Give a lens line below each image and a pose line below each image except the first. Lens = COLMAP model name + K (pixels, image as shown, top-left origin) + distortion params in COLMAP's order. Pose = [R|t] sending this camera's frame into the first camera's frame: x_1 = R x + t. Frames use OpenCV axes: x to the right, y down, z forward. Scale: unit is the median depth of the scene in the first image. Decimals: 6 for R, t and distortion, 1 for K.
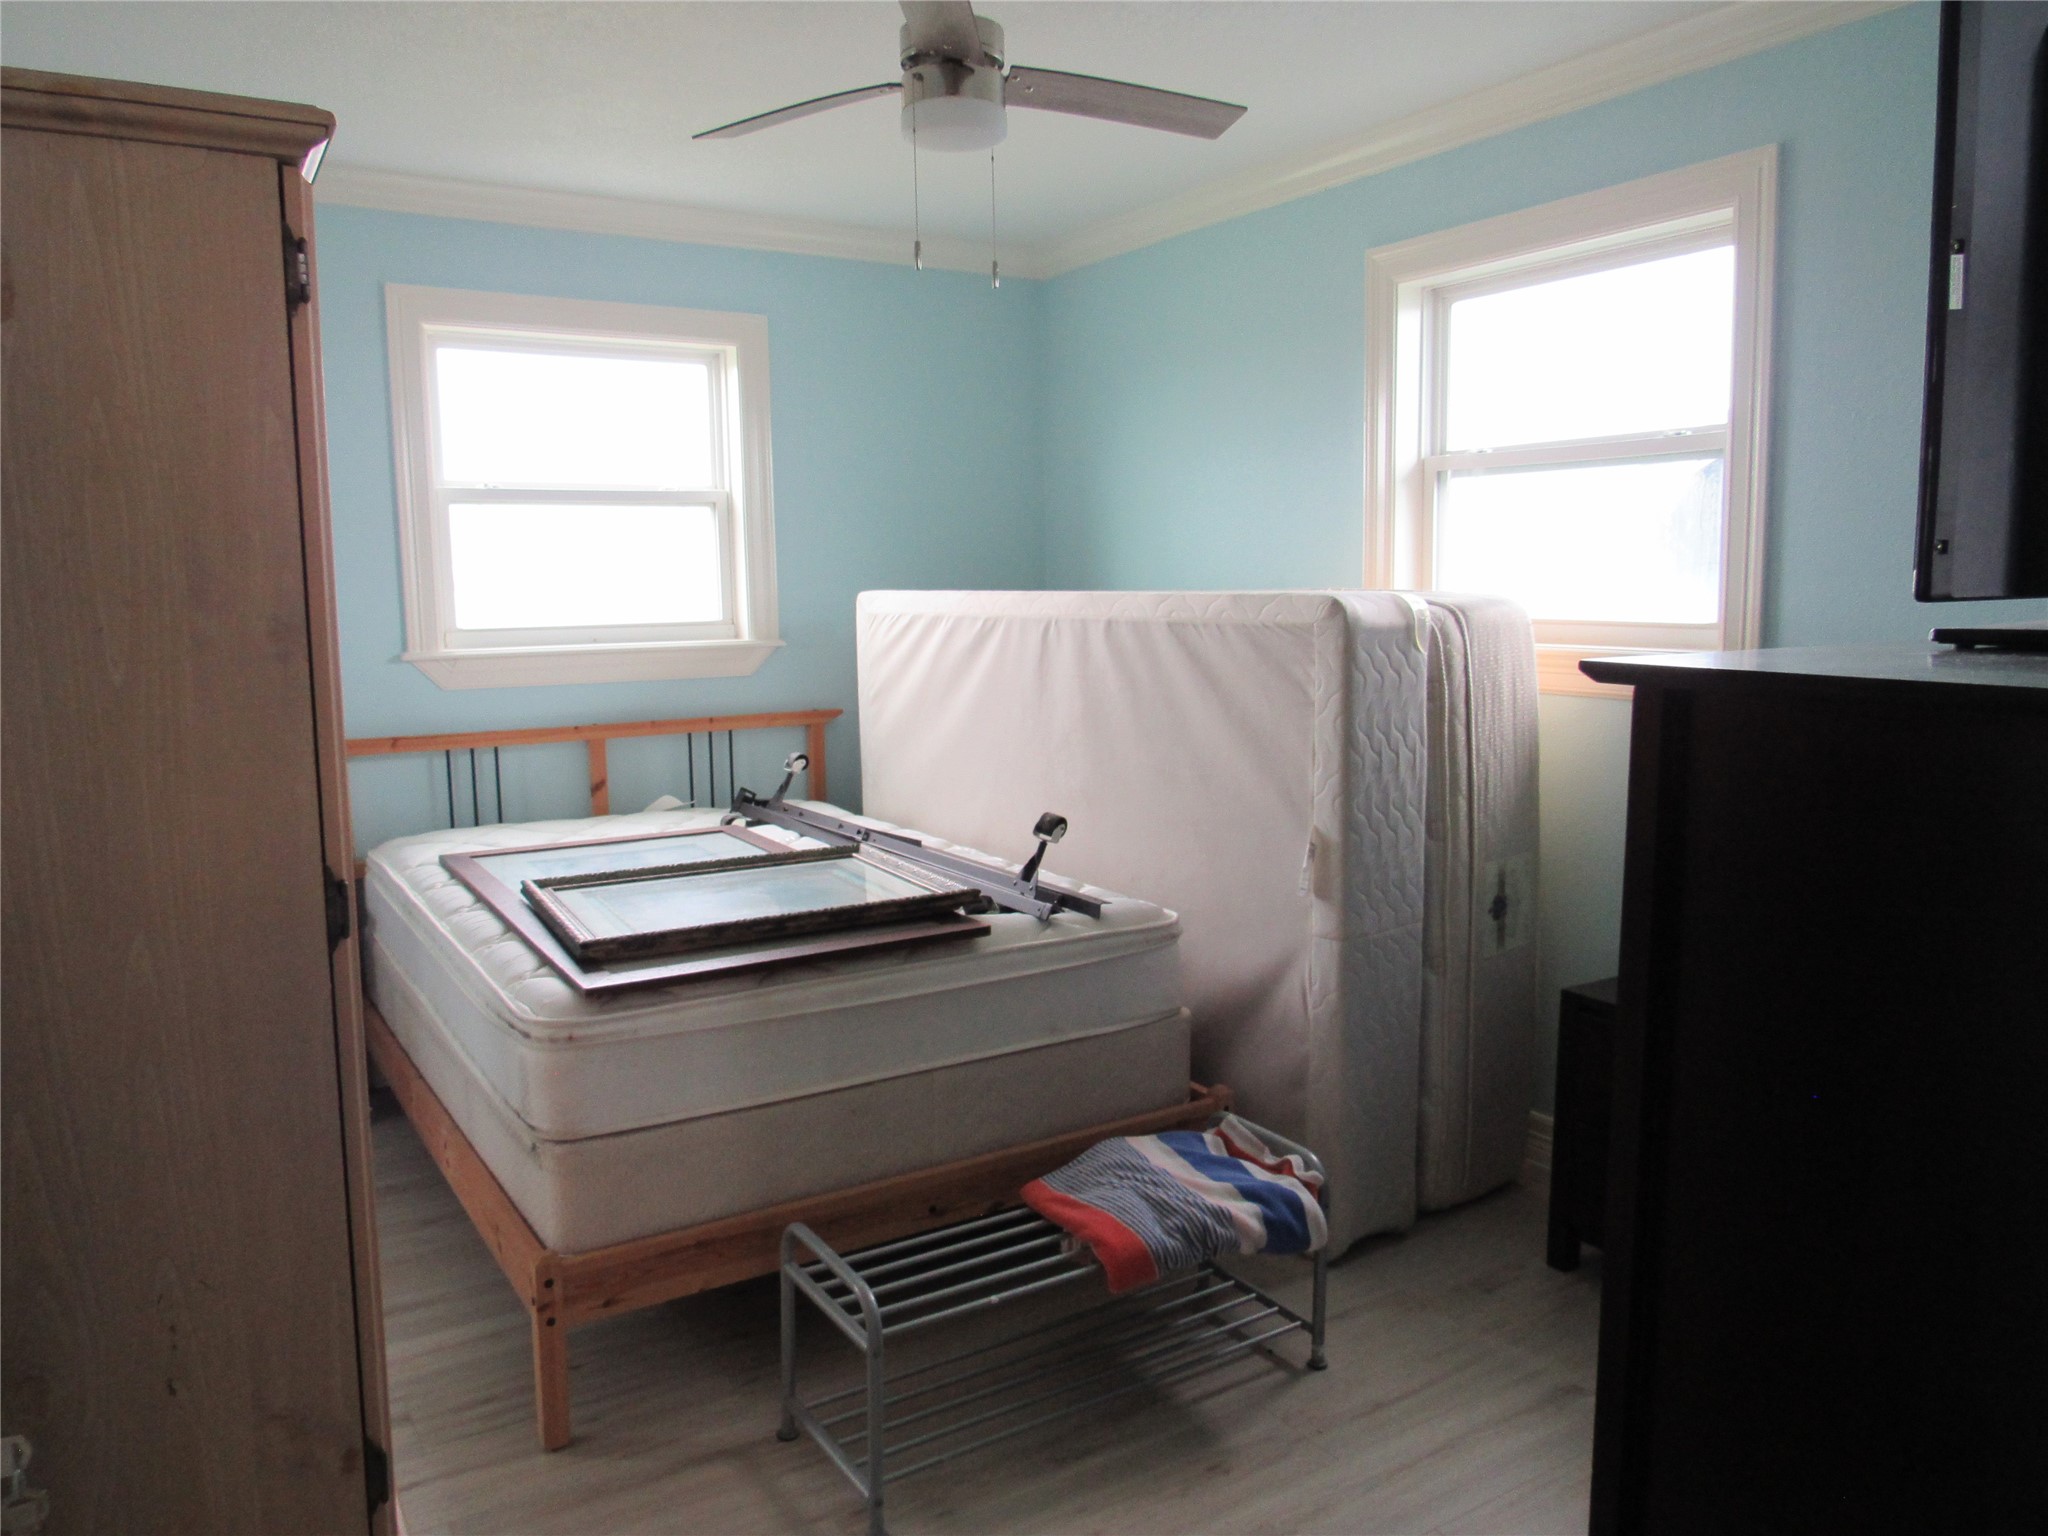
lens RADIAL K [[1461.5, 0, 1020.4], [0, 1461.5, 756.3], [0, 0, 1]] dist [-0.014584, 0.003340]
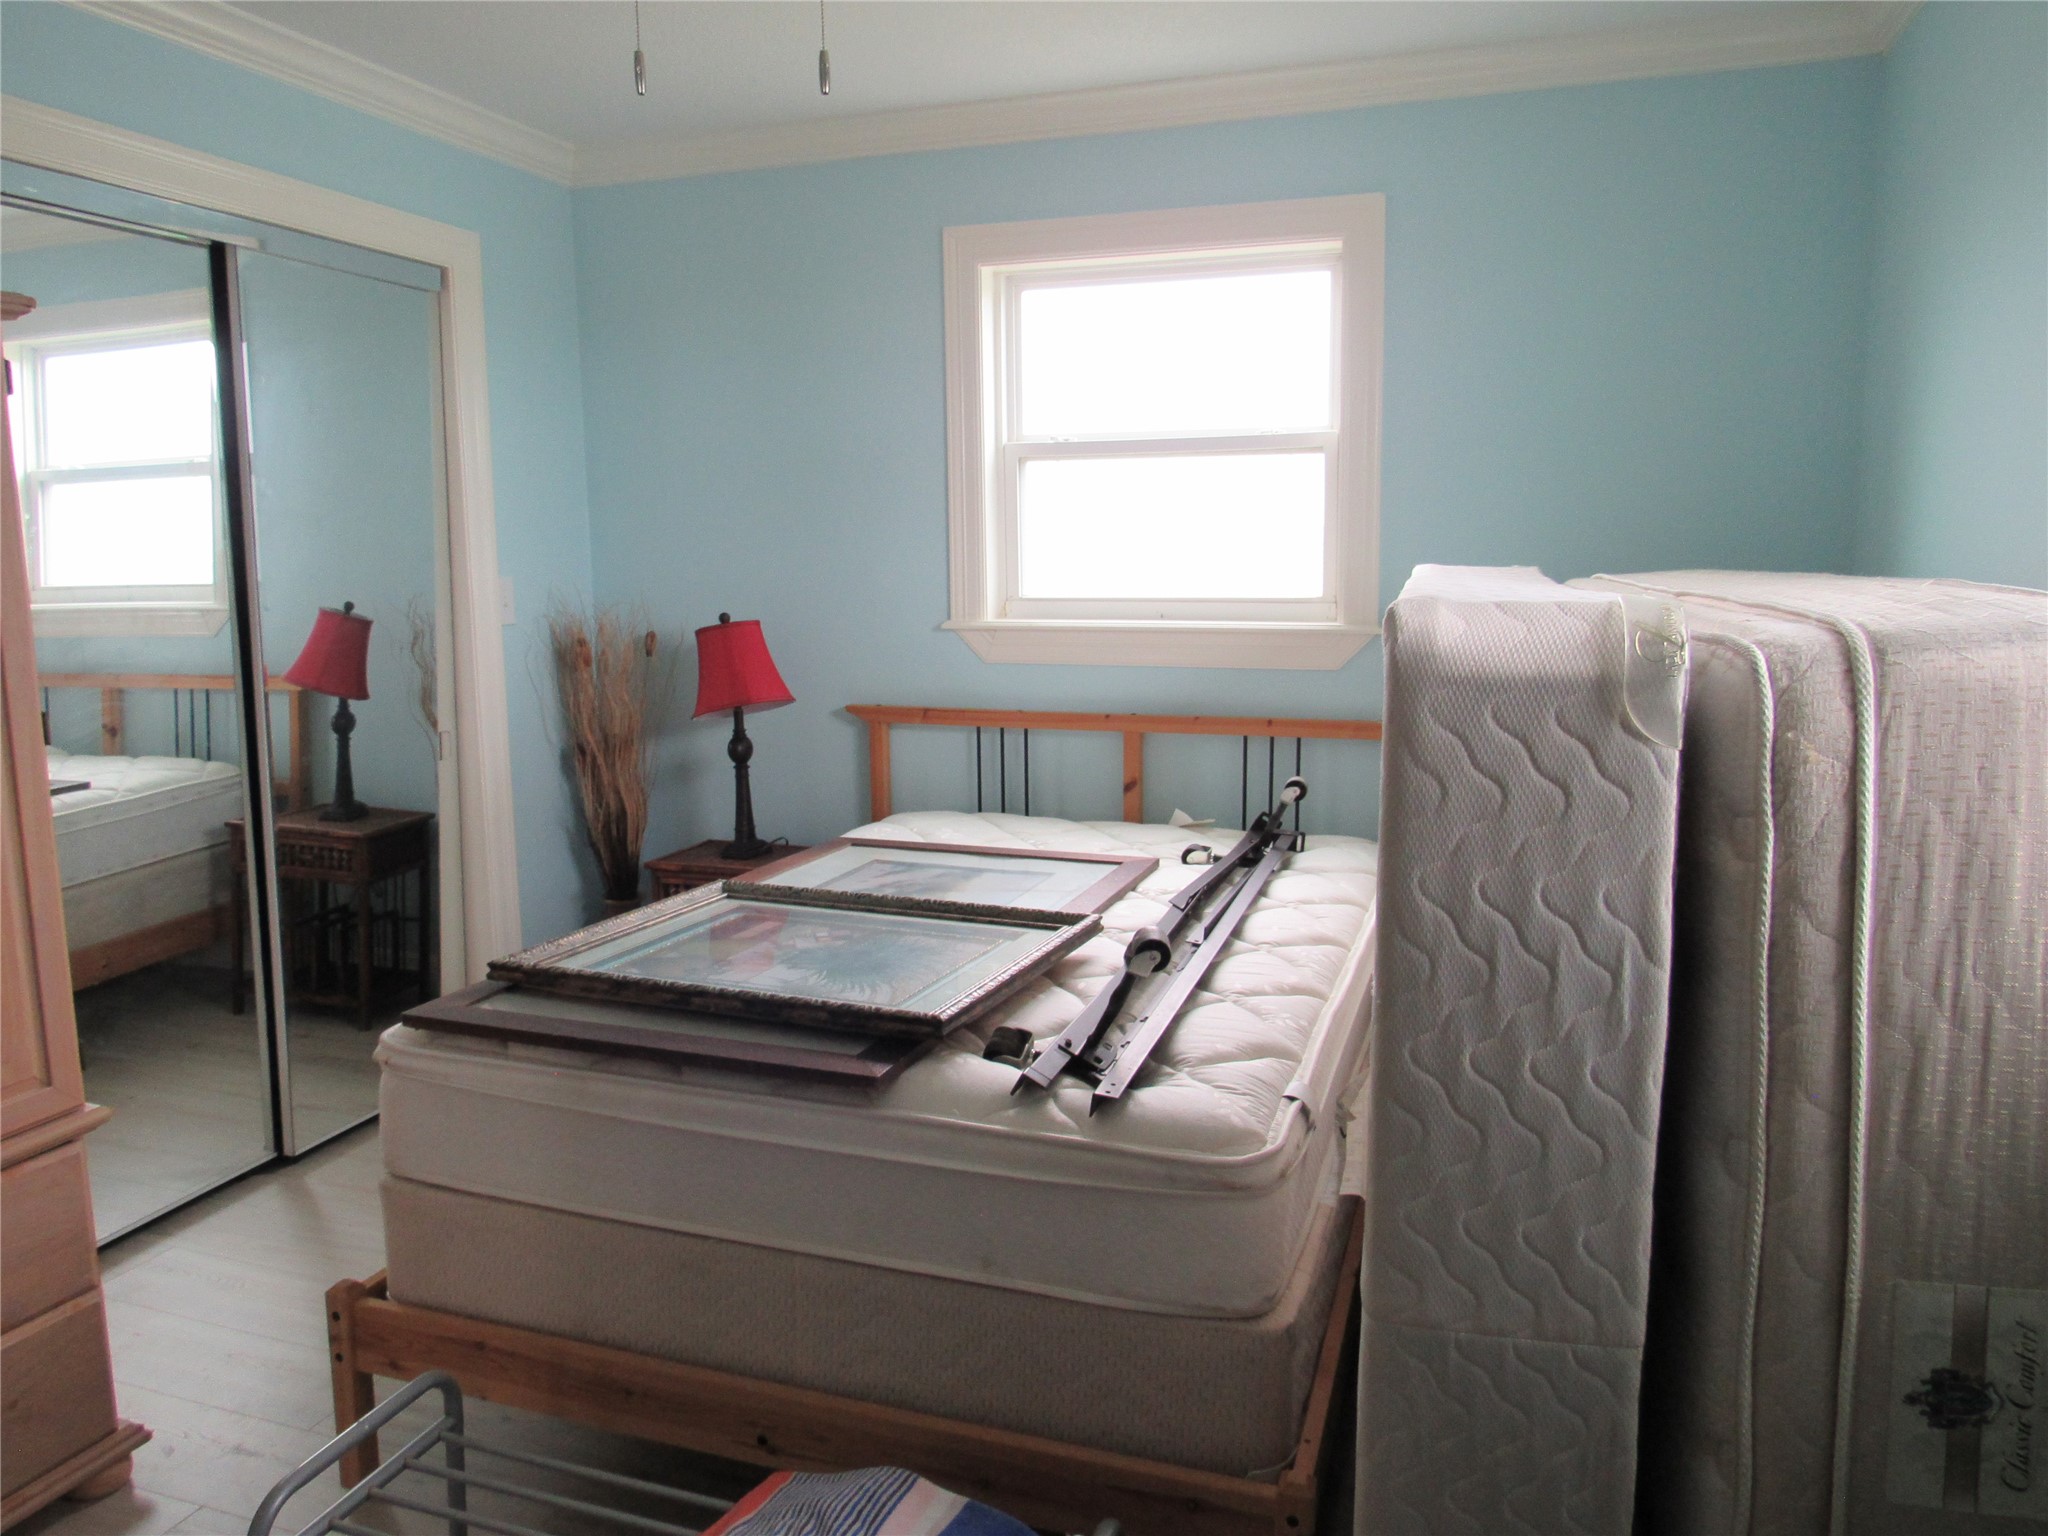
lens RADIAL K [[1461.5, 0, 1024.4], [0, 1461.5, 763.3], [0, 0, 1]] dist [-0.014584, 0.003340]
pose [[0.623204, 0.123605, -0.772230, 0.362662], [-0.097526, 0.992006, 0.080078, -0.060206], [0.775955, 0.025407, 0.630277, 0.439586]]
